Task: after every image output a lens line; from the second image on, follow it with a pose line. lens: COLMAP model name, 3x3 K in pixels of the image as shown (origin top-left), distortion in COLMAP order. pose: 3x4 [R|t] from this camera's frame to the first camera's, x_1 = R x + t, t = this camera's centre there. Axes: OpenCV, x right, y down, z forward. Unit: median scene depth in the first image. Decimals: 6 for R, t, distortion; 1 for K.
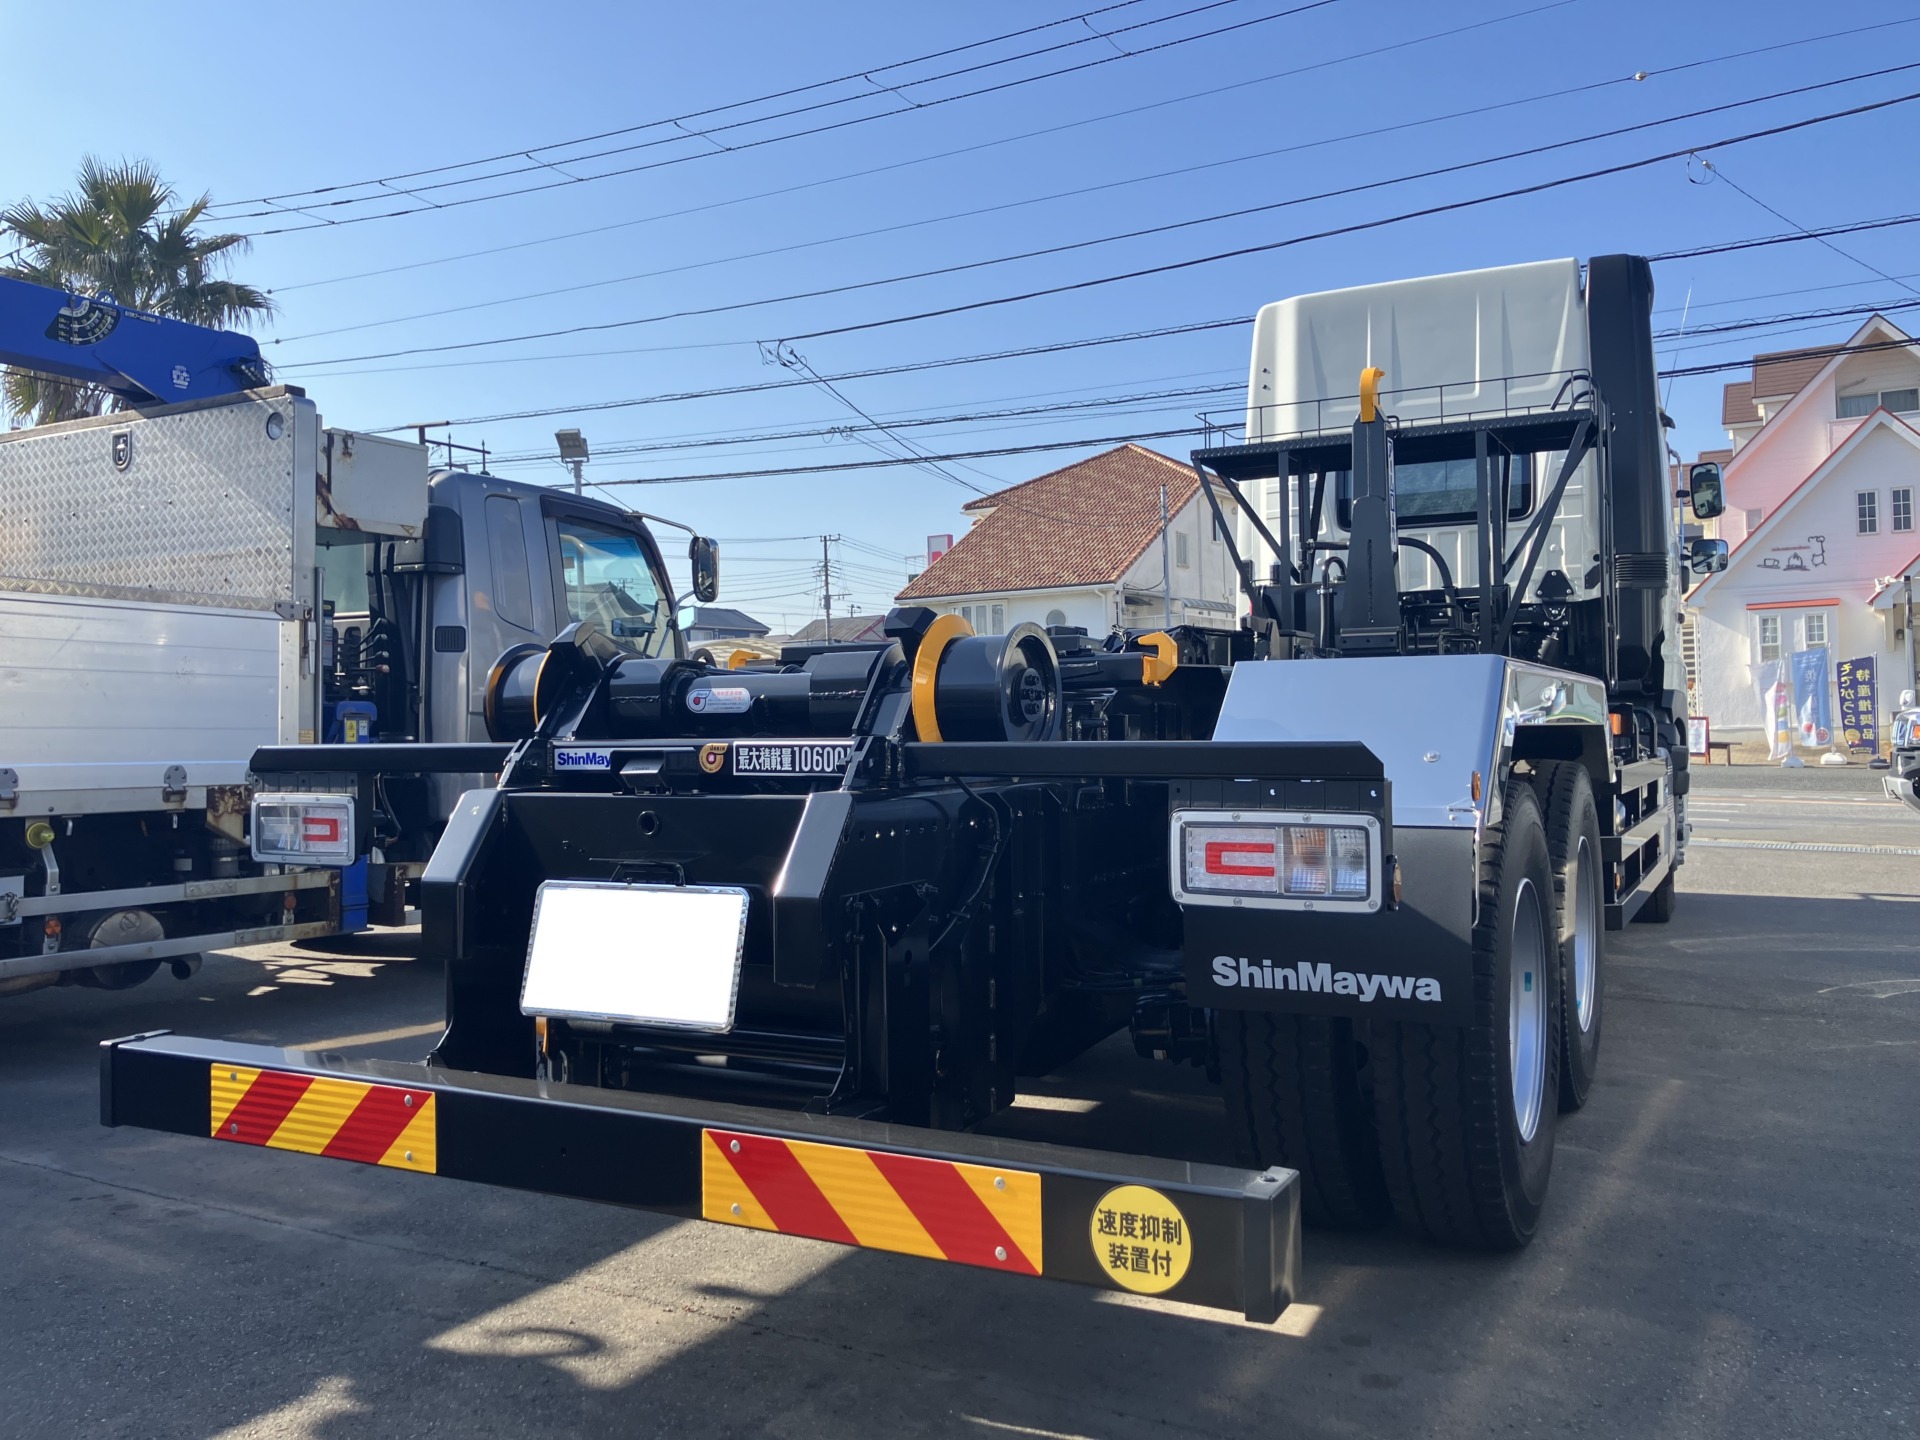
lens RADIAL K [[1561.7, 0, 960.0], [0, 1561.7, 720.0], [0, 0, 1]] dist [0.003650, 0.001775]
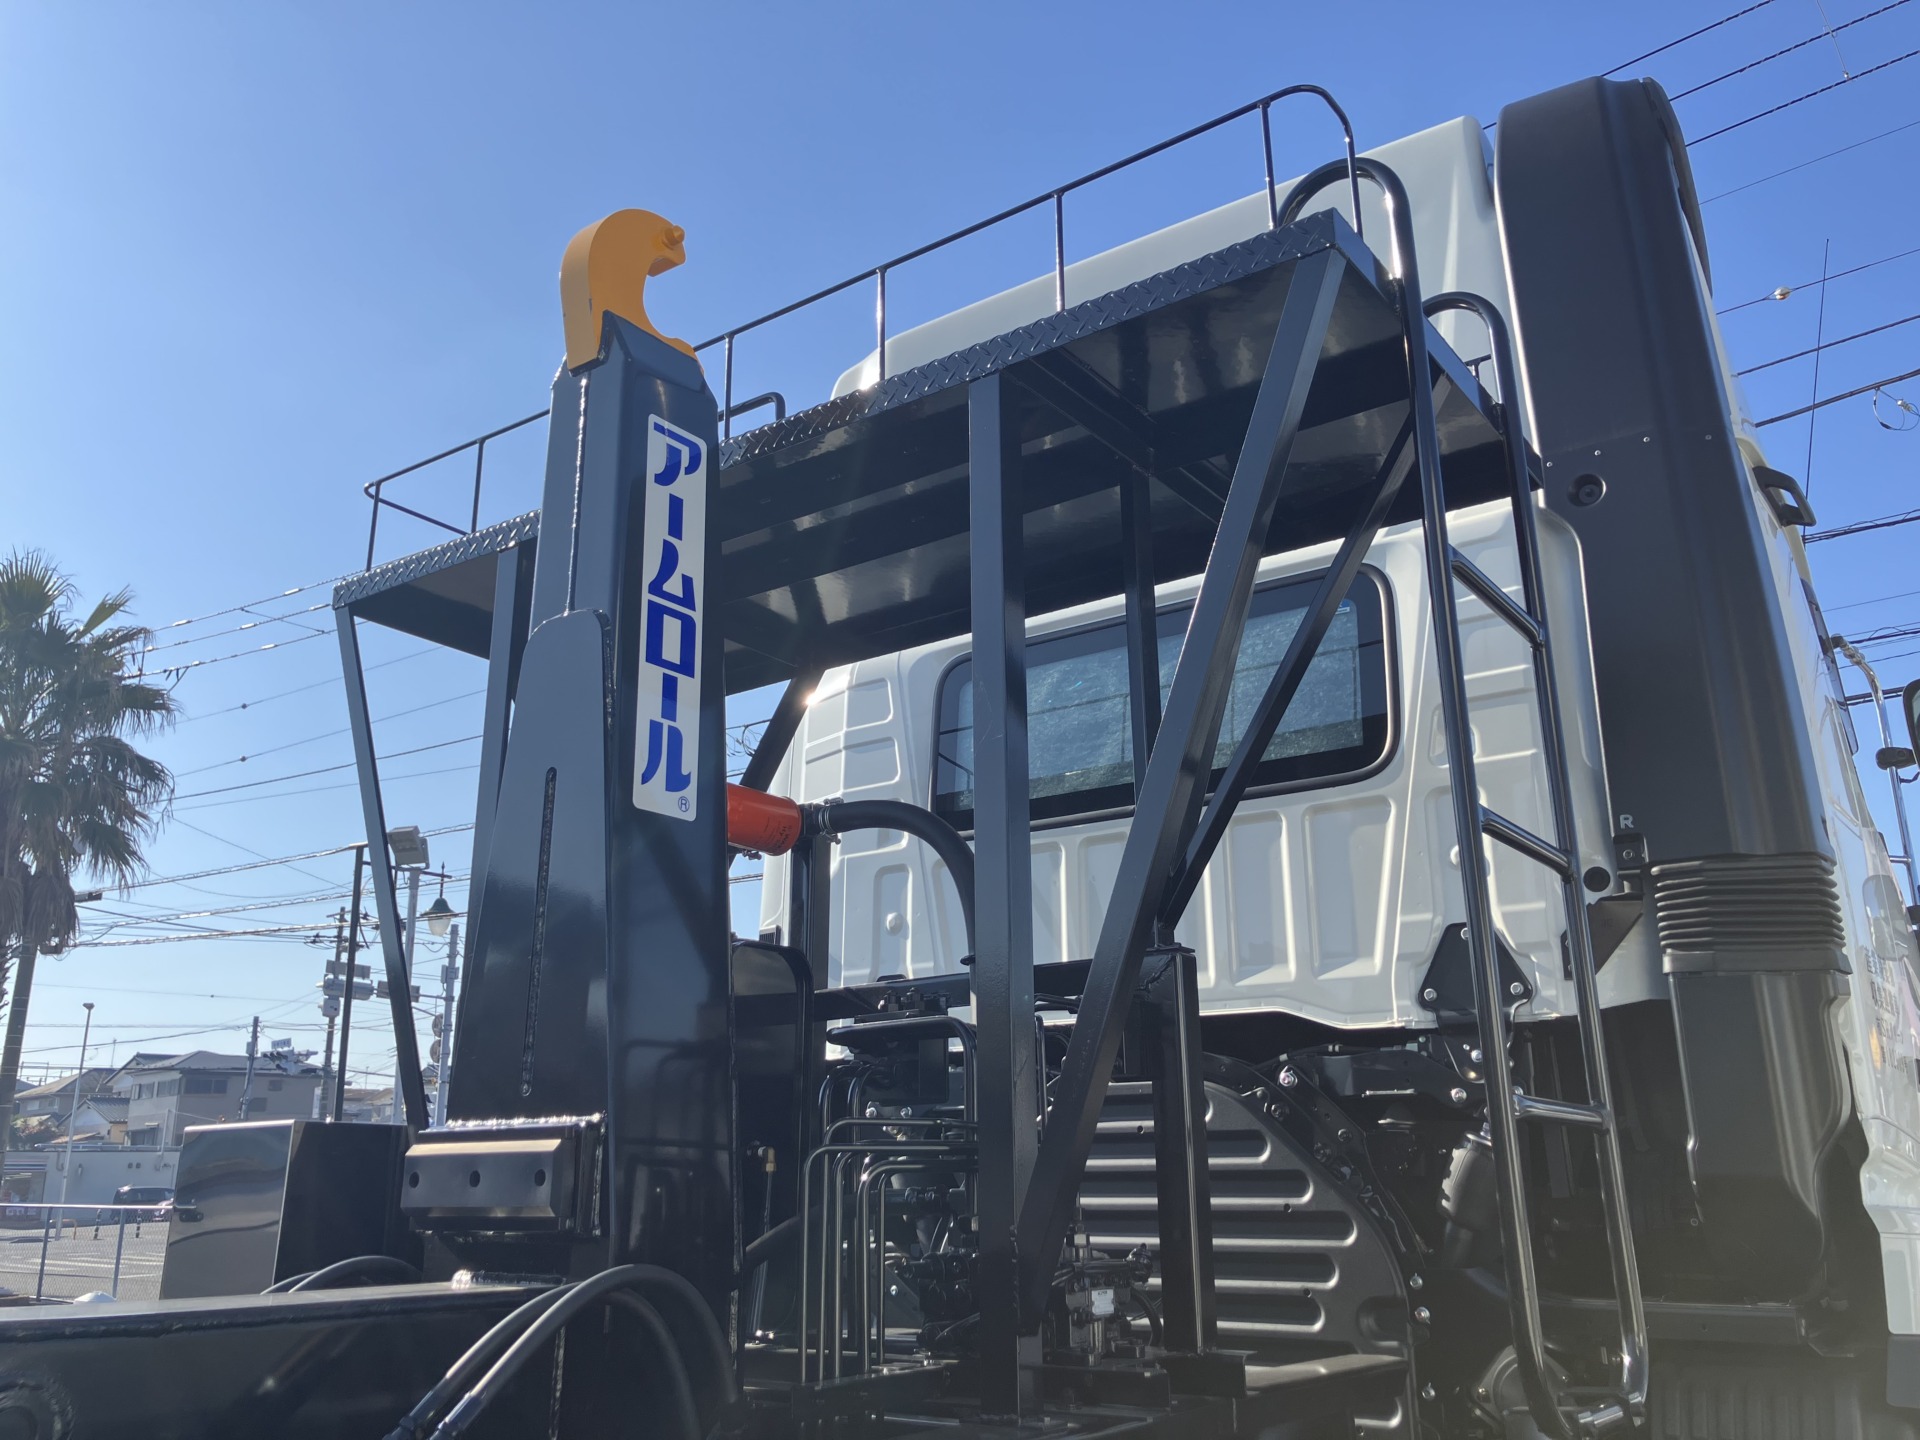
lens RADIAL K [[1561.7, 0, 960.0], [0, 1561.7, 720.0], [0, 0, 1]] dist [0.003650, 0.001775]
pose [[0.989833, -0.031045, -0.138805, 0.322685], [-0.009654, 0.958975, -0.283325, -0.044172], [0.141906, 0.281785, 0.948926, 0.668954]]
